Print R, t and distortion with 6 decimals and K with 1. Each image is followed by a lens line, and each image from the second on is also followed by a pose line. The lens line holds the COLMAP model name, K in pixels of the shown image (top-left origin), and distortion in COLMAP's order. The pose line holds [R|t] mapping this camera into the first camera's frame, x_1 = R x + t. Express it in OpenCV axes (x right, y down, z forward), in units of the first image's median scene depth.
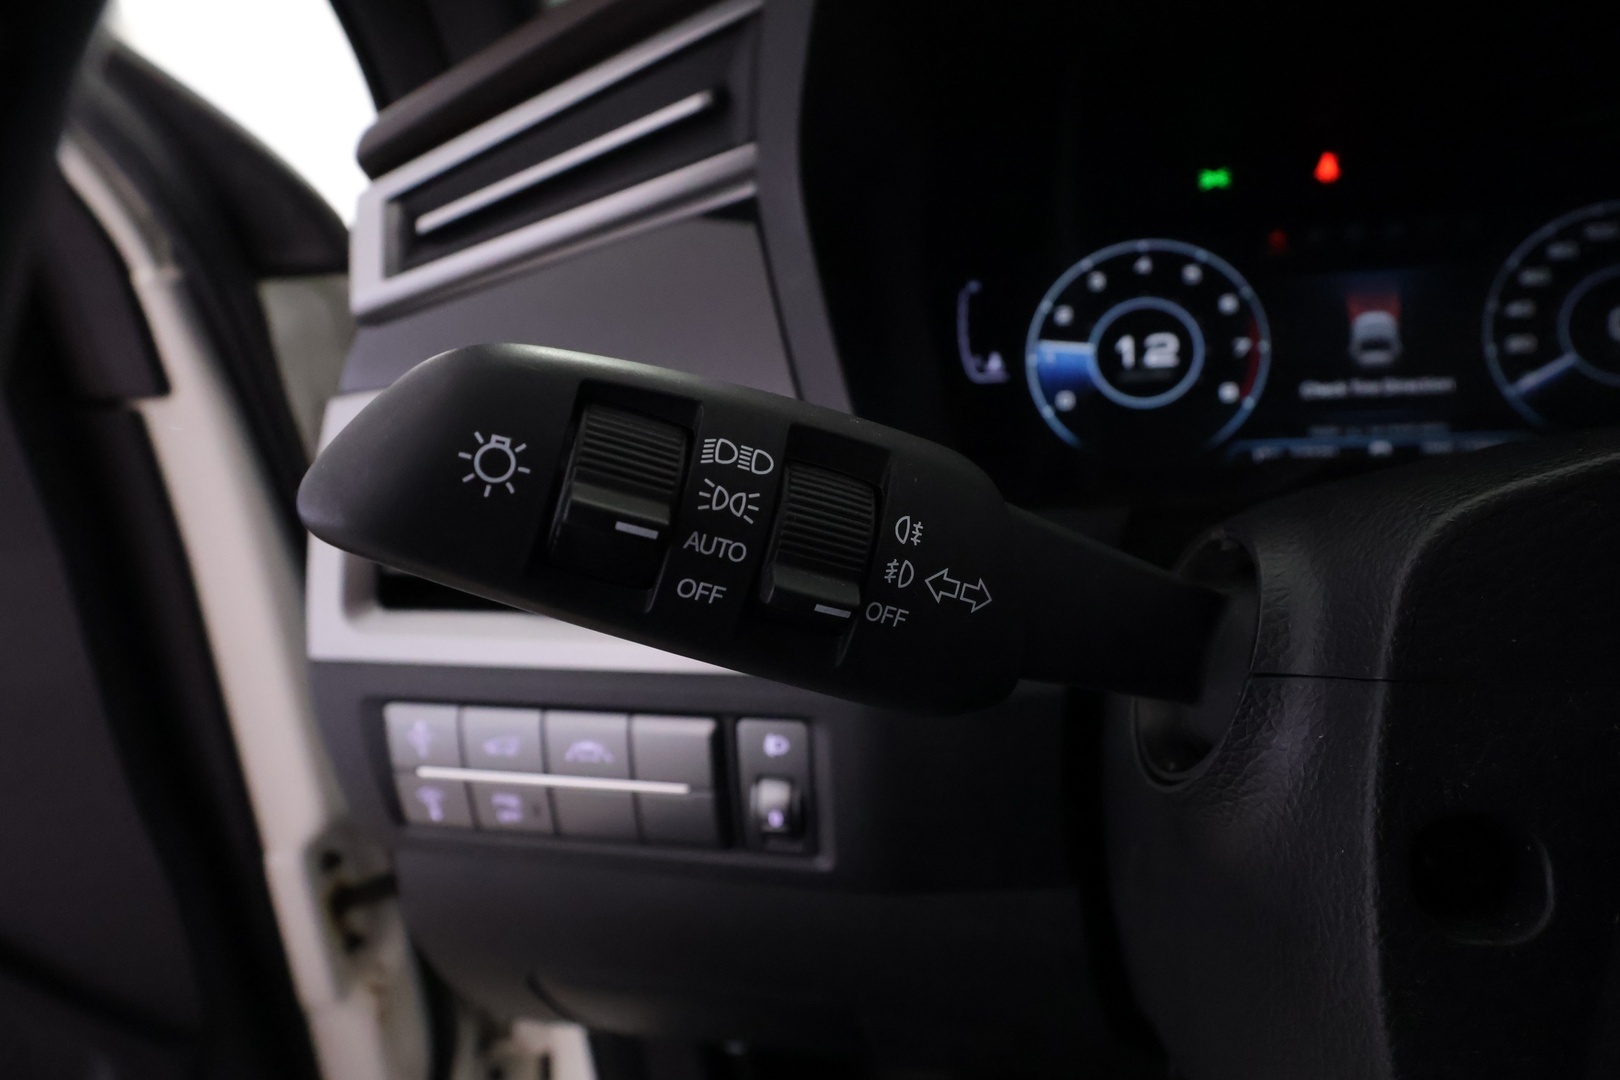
lens RADIAL K [[908.7, 0, 812.9], [0, 908.7, 549.2], [0, 0, 1]] dist [-0.004542, 0.005848]
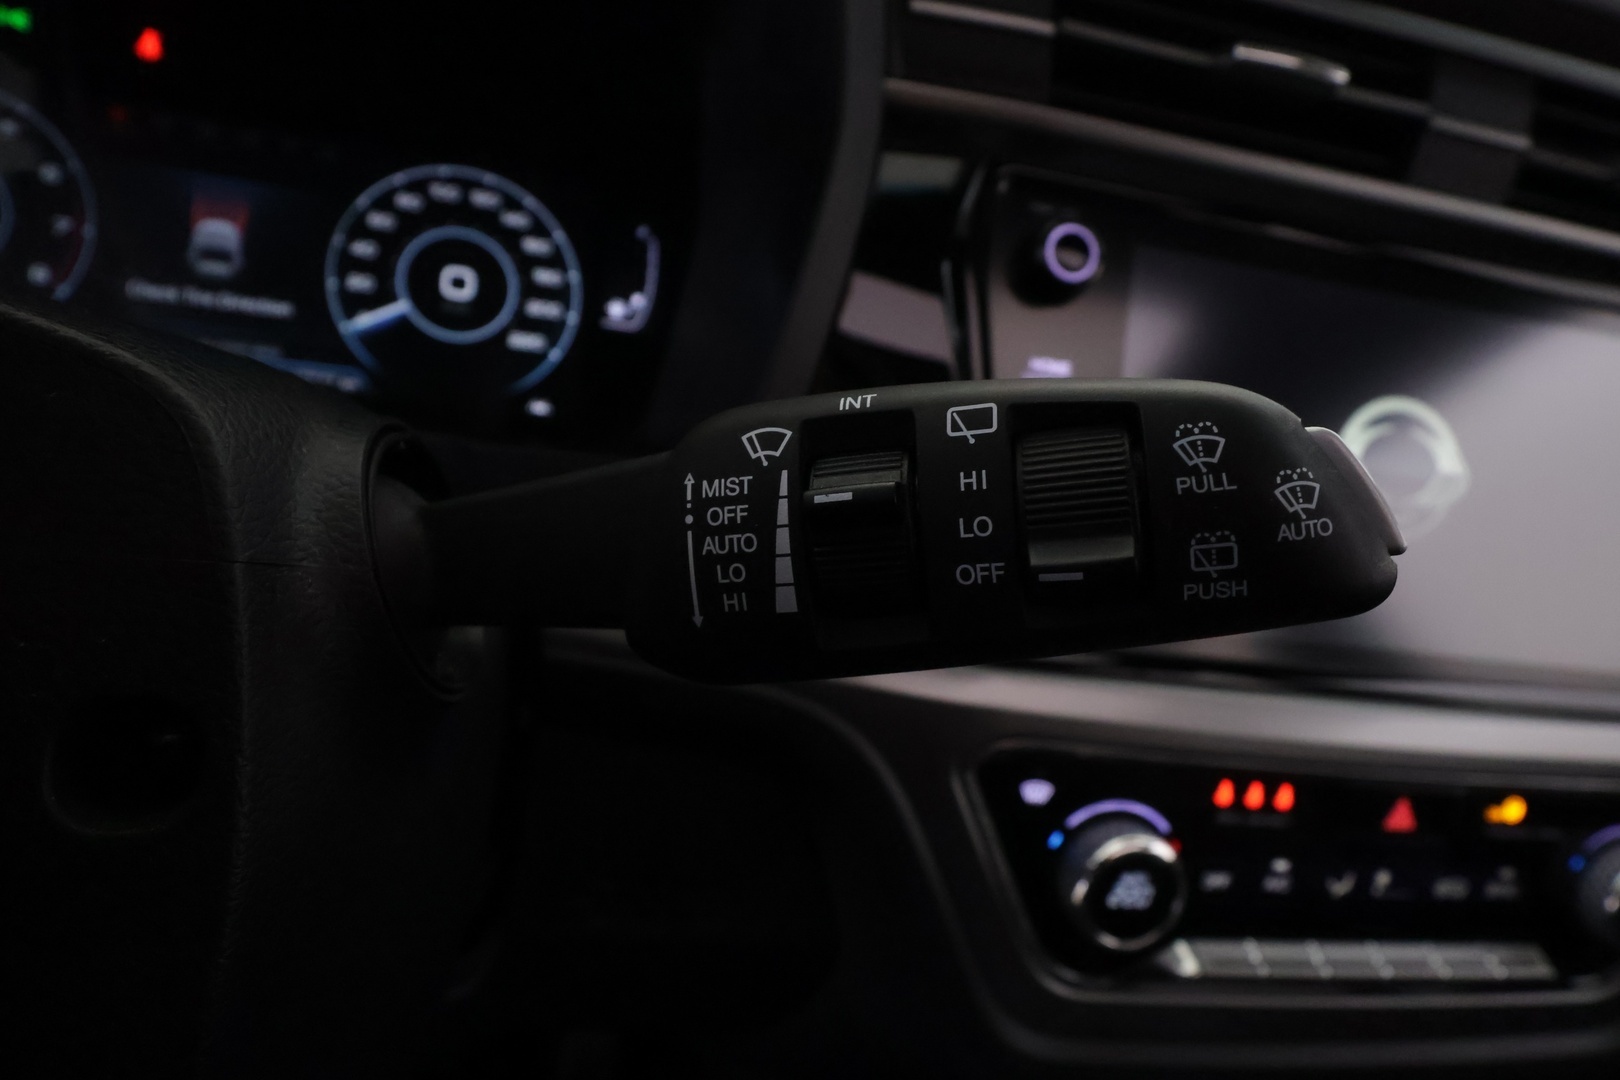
lens RADIAL K [[908.7, 0, 809.2], [0, 908.7, 539.8], [0, 0, 1]] dist [-0.004542, 0.005848]
pose [[0.860659, 0.071916, 0.504078, 0.698388], [-0.095172, 0.995250, 0.020506, -0.006513], [-0.500209, -0.065623, 0.863415, -0.151762]]
